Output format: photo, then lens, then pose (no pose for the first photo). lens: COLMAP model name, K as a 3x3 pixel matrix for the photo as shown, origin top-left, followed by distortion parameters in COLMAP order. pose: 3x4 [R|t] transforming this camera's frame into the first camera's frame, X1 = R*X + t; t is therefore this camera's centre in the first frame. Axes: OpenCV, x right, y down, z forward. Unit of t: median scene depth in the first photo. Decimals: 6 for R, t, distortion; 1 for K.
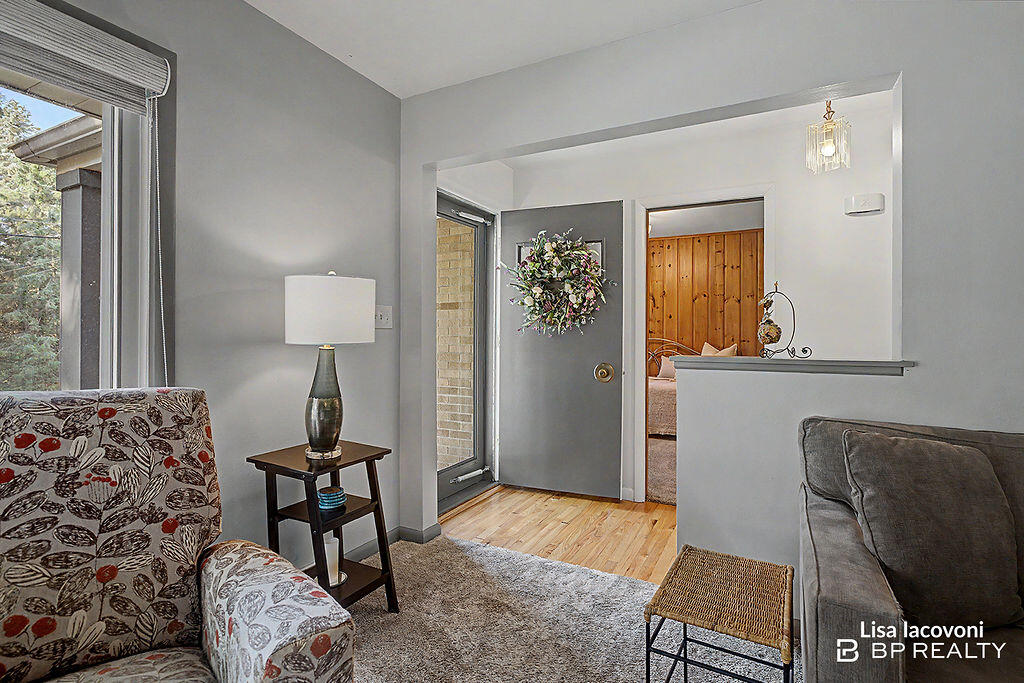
lens RADIAL K [[505.8, 0, 516.1], [0, 505.8, 334.6], [0, 0, 1]] dist [-0.003155, 0.000481]
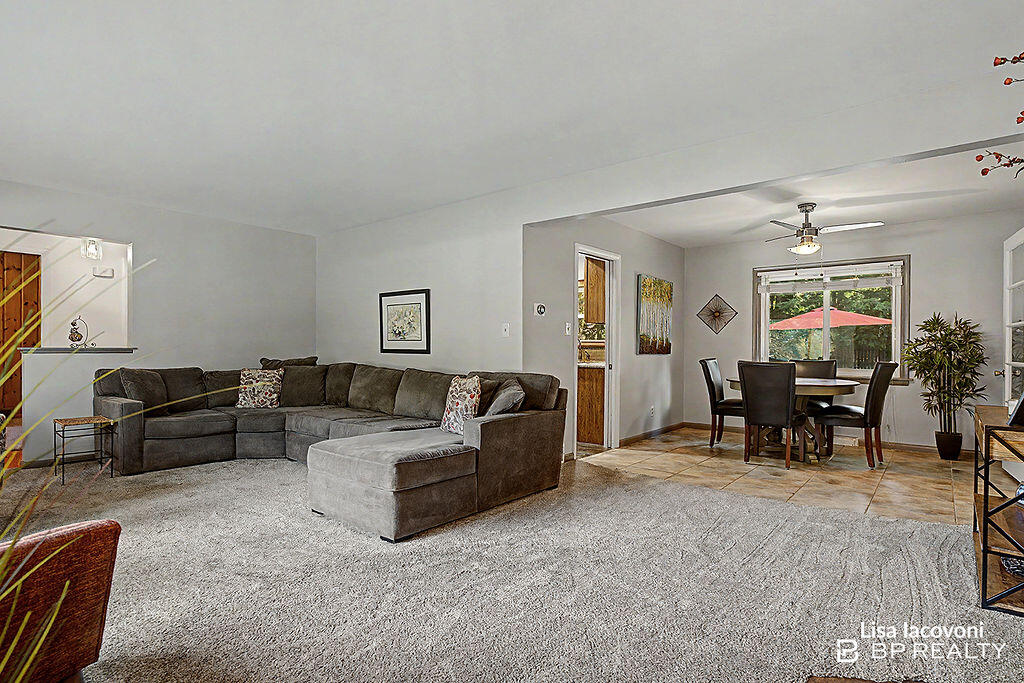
lens RADIAL K [[517.5, 0, 523.4], [0, 517.5, 354.3], [0, 0, 1]] dist [0.005104, 0.001372]
pose [[0.213863, -0.016211, 0.976729, -1.402277], [-0.003840, 0.999841, 0.017435, 0.026251], [-0.976856, -0.007479, 0.213766, -1.545335]]
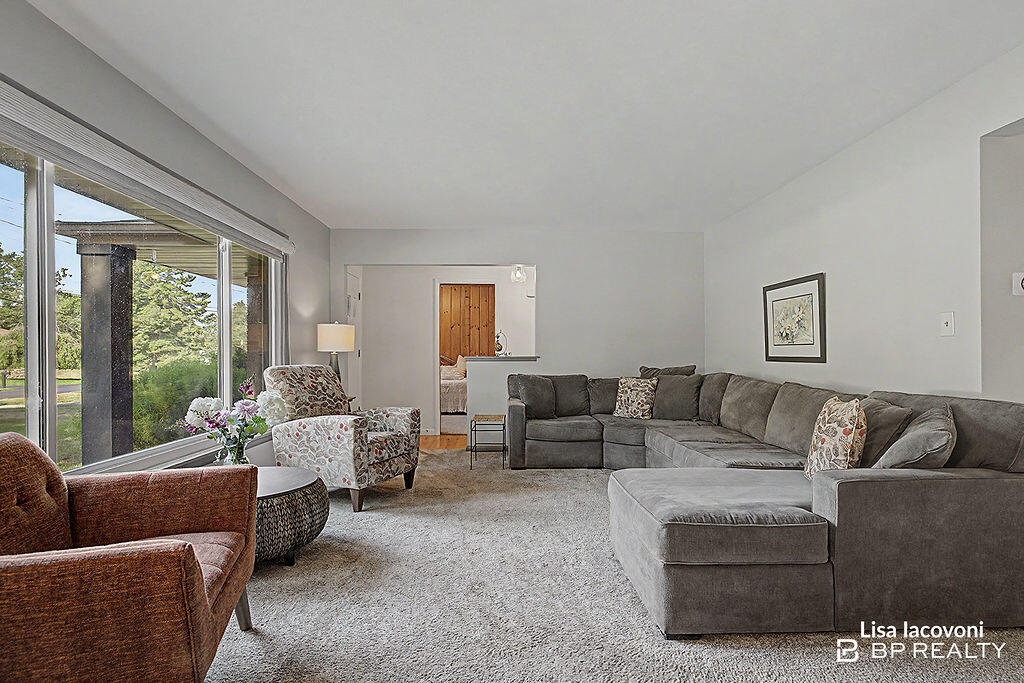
lens RADIAL K [[517.5, 0, 523.4], [0, 517.5, 354.3], [0, 0, 1]] dist [0.005104, 0.001372]
pose [[0.868708, -0.005050, 0.495298, -0.825894], [0.005631, 0.999984, 0.000319, 0.033382], [-0.495292, 0.002512, 0.868723, -1.614365]]
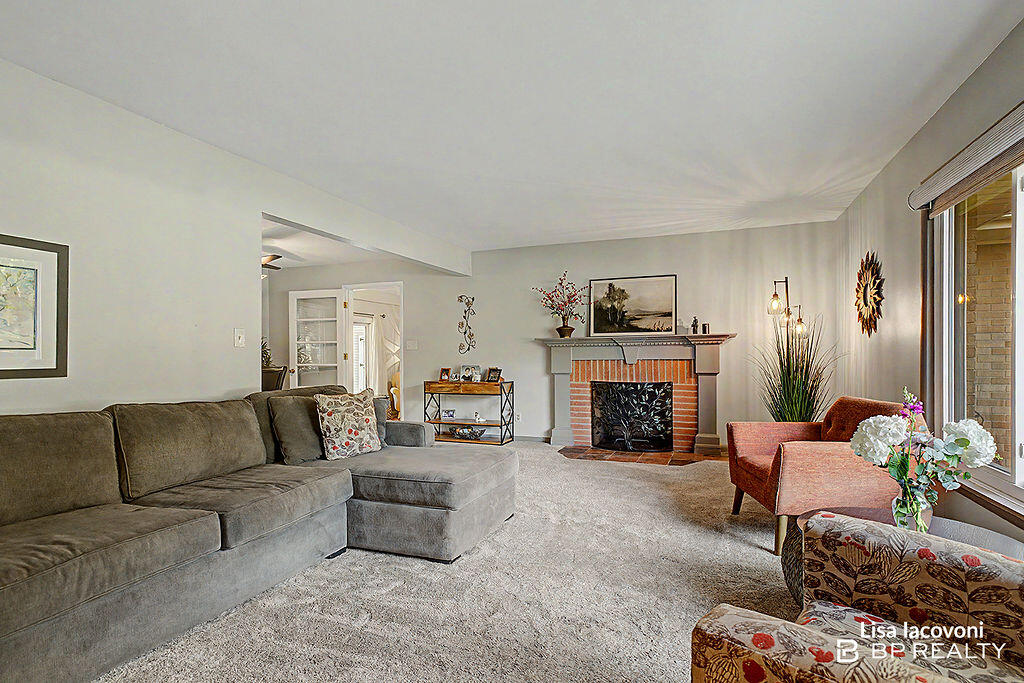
lens RADIAL K [[517.5, 0, 523.4], [0, 517.5, 354.3], [0, 0, 1]] dist [0.005104, 0.001372]
pose [[-0.992151, 0.008624, -0.124749, 0.081858], [0.008549, 0.999963, 0.001140, 0.024243], [0.124754, 0.000064, -0.992188, 0.926151]]
